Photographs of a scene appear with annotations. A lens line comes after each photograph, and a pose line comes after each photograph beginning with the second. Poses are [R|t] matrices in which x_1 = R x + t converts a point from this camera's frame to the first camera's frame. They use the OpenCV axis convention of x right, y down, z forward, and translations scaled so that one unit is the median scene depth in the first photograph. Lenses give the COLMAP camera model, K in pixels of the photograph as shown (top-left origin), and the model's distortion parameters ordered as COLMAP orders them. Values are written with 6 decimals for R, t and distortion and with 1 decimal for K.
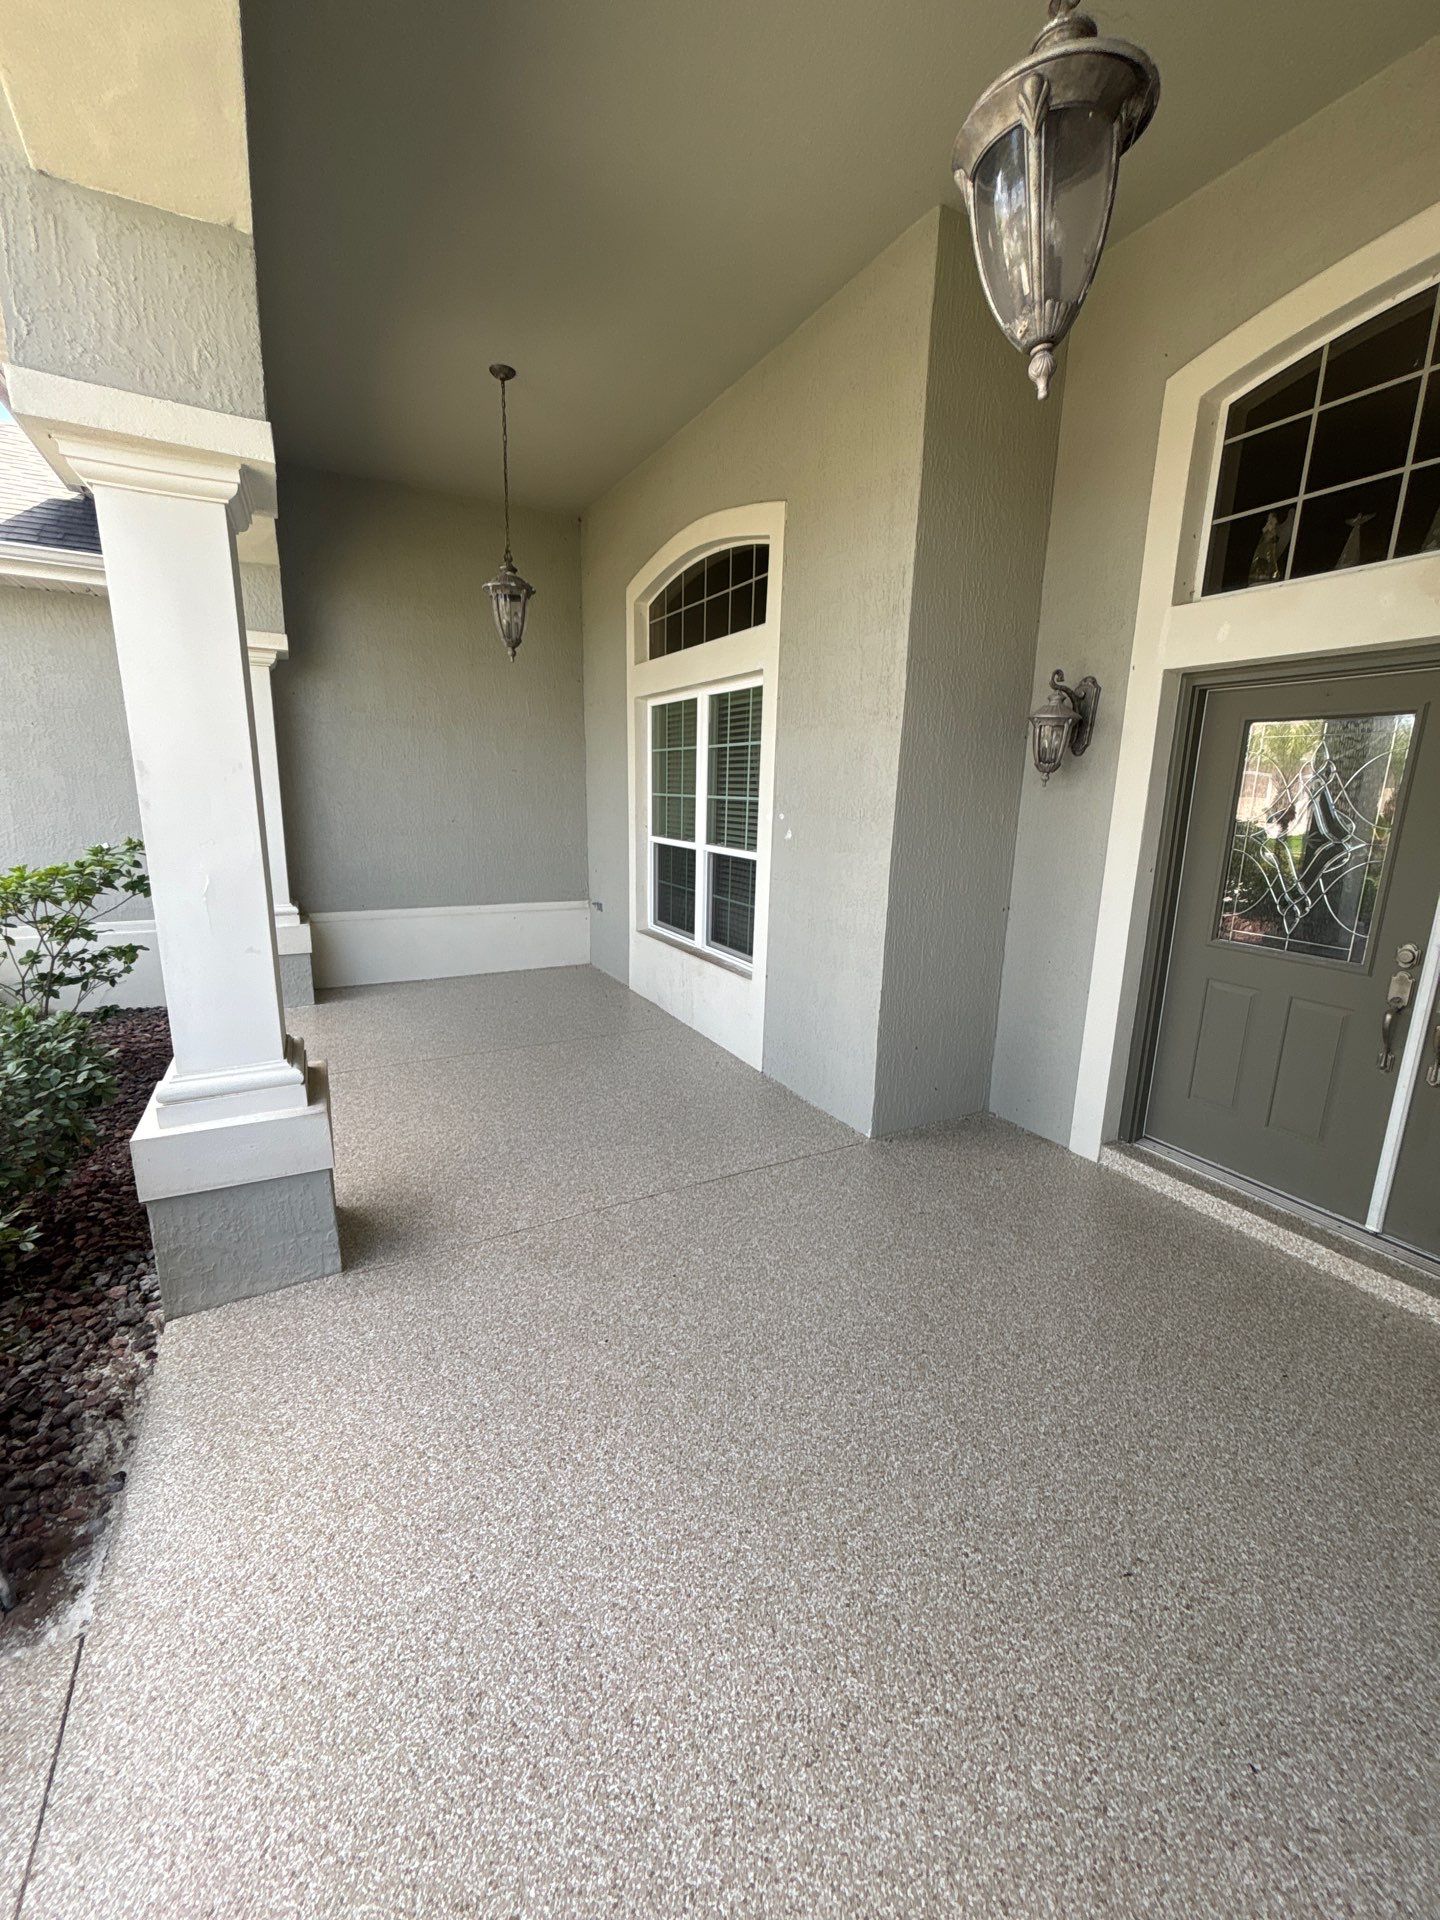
lens RADIAL K [[774.5, 0, 724.3], [0, 774.5, 954.6], [0, 0, 1]] dist [-0.002544, -0.000228]
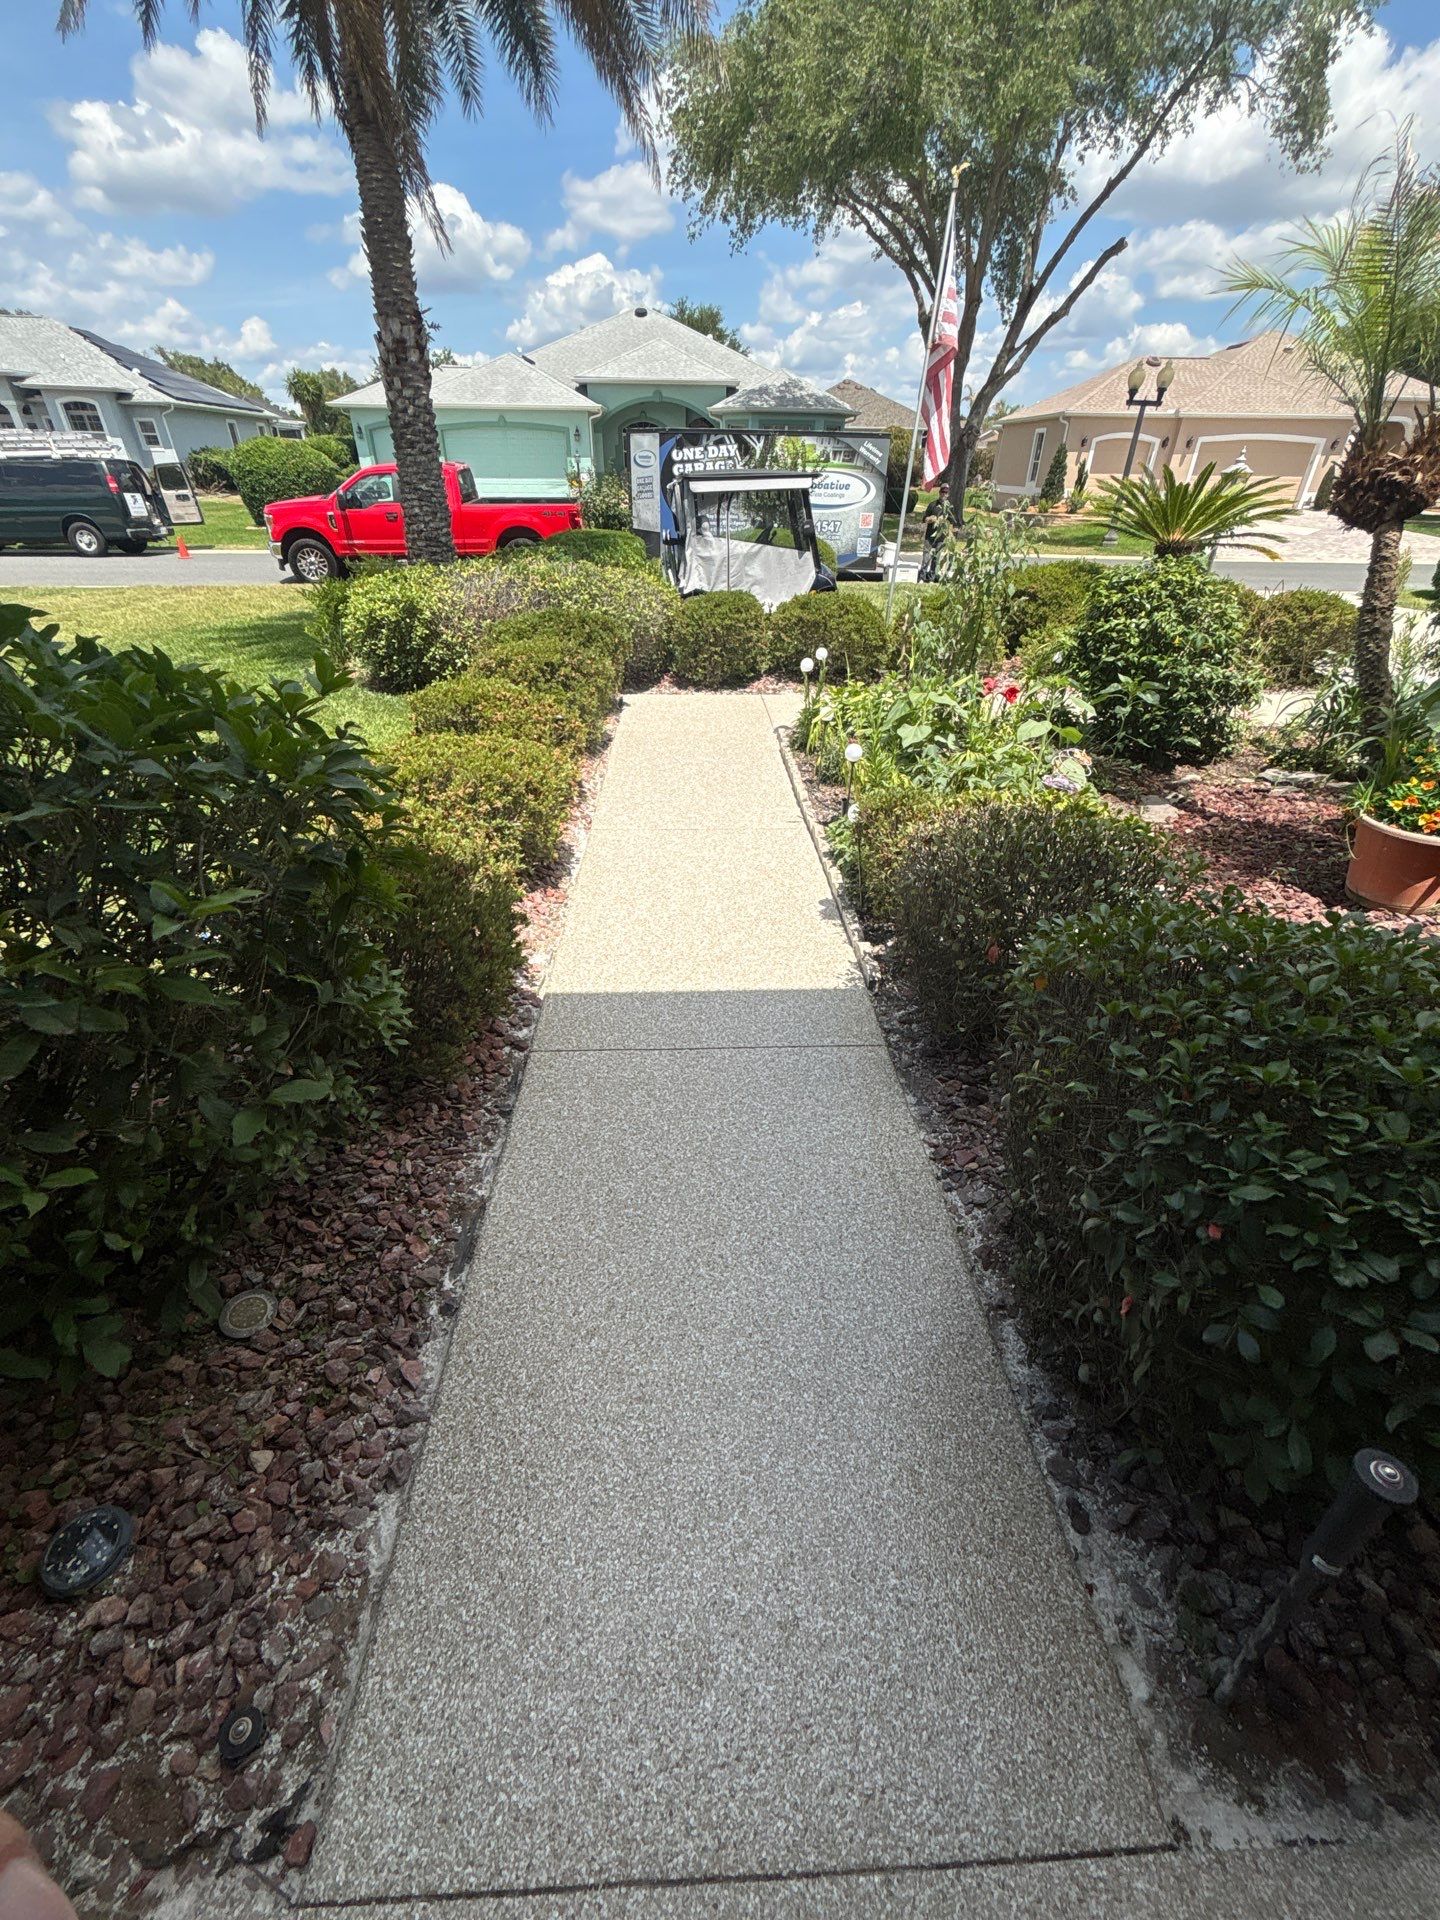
lens RADIAL K [[774.5, 0, 719.2], [0, 774.5, 961.2], [0, 0, 1]] dist [-0.002544, -0.000228]
pose [[-0.440370, 0.458257, -0.772059, -0.250032], [-0.211329, 0.782861, 0.585208, -0.023281], [0.872590, 0.420867, -0.247906, 0.250259]]
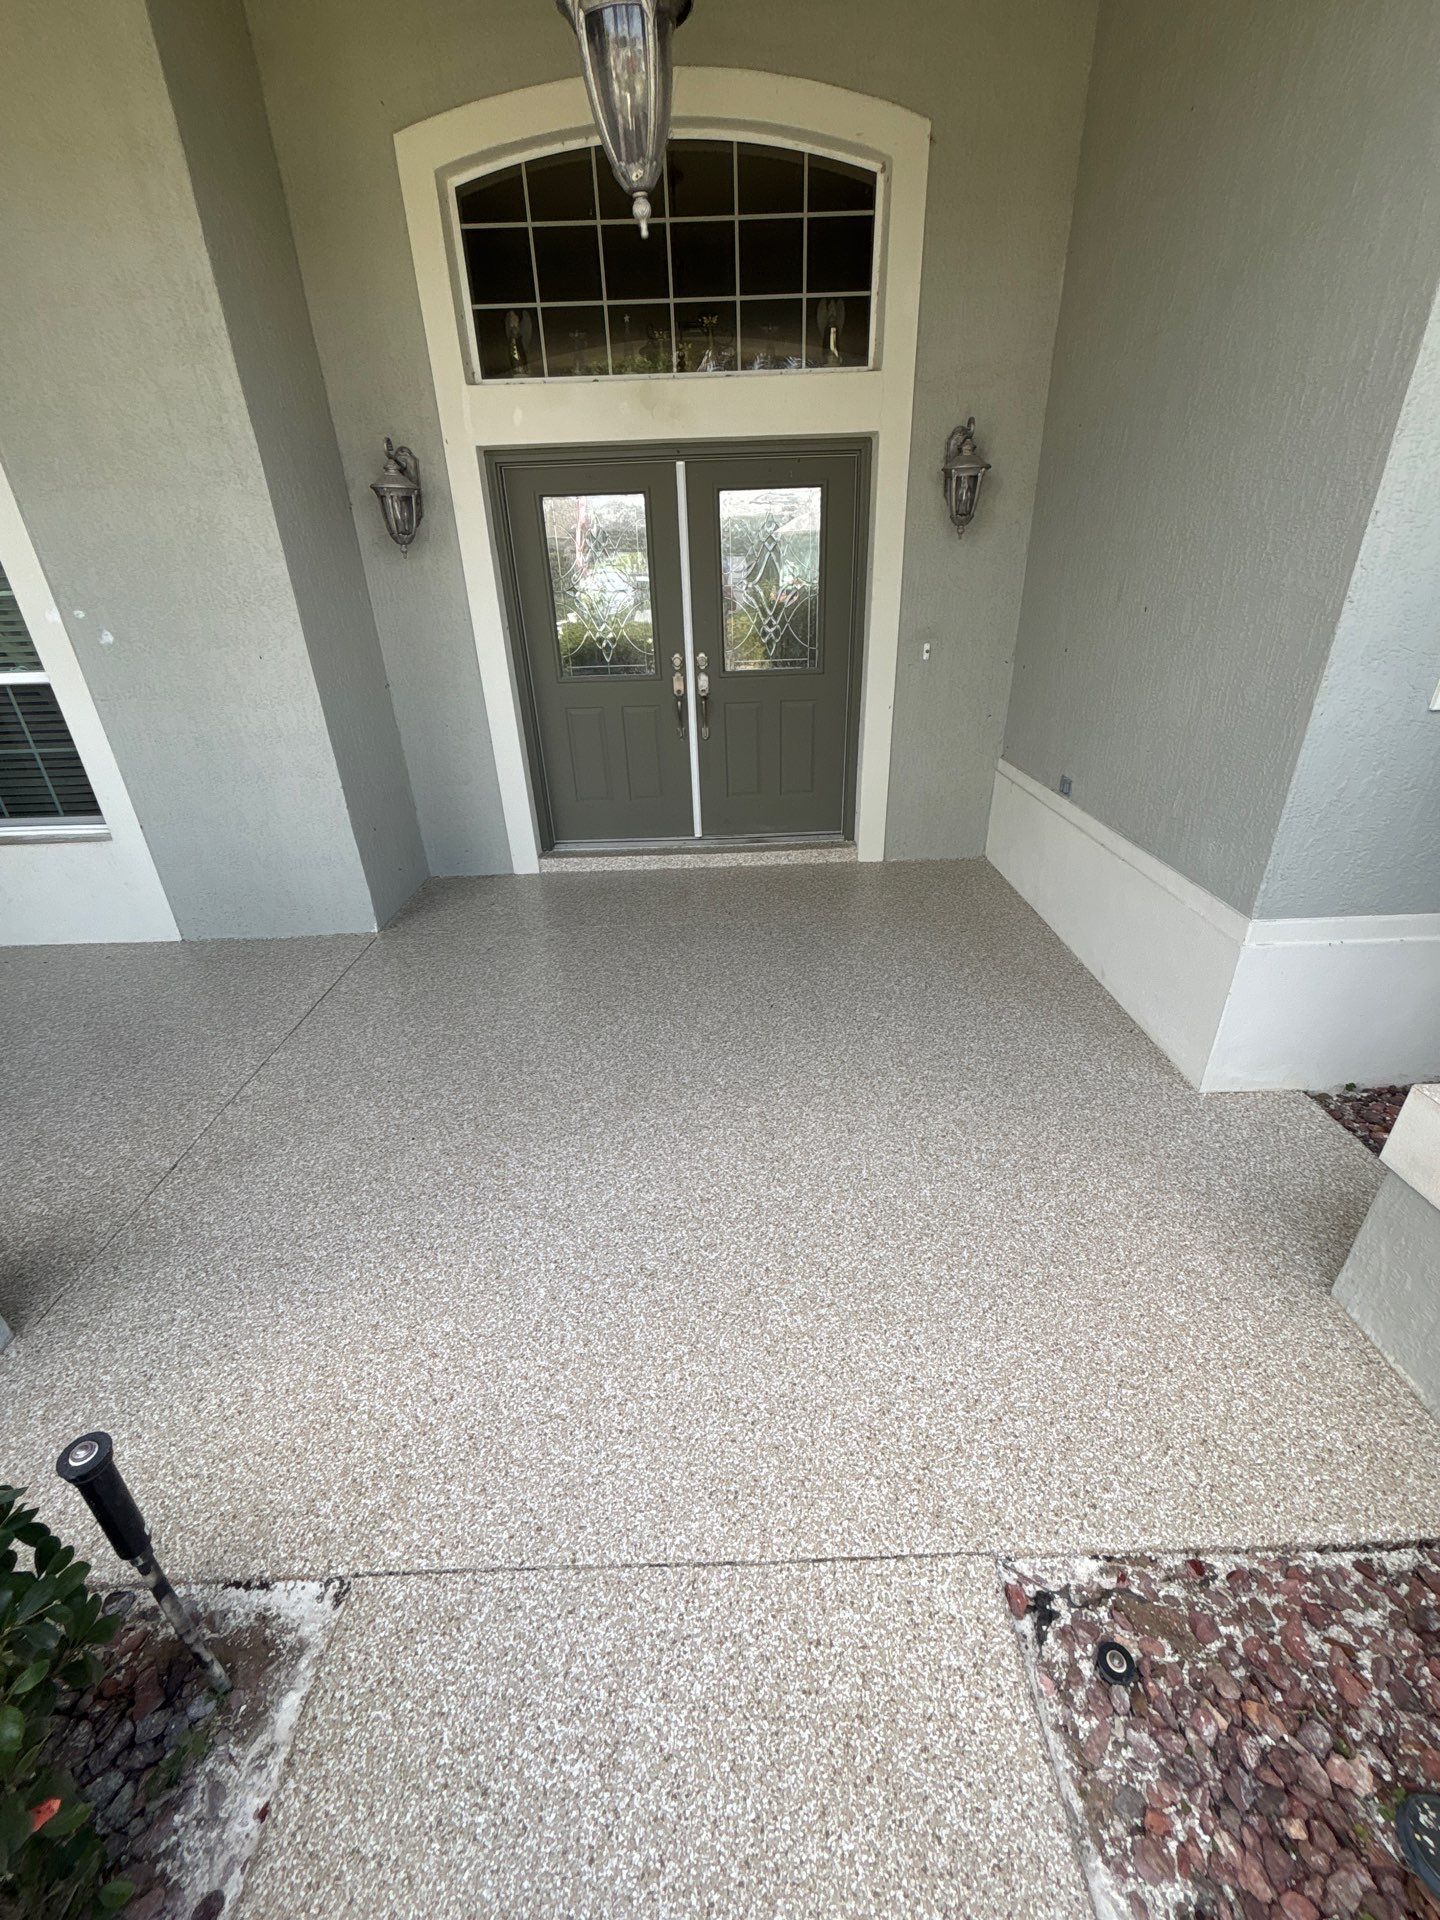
lens RADIAL K [[774.5, 0, 727.9], [0, 774.5, 960.9], [0, 0, 1]] dist [-0.002544, -0.000228]
pose [[0.457285, -0.432753, 0.776927, -0.527502], [0.227614, 0.901473, 0.368156, -0.007084], [-0.859699, 0.008487, 0.510730, 0.073212]]
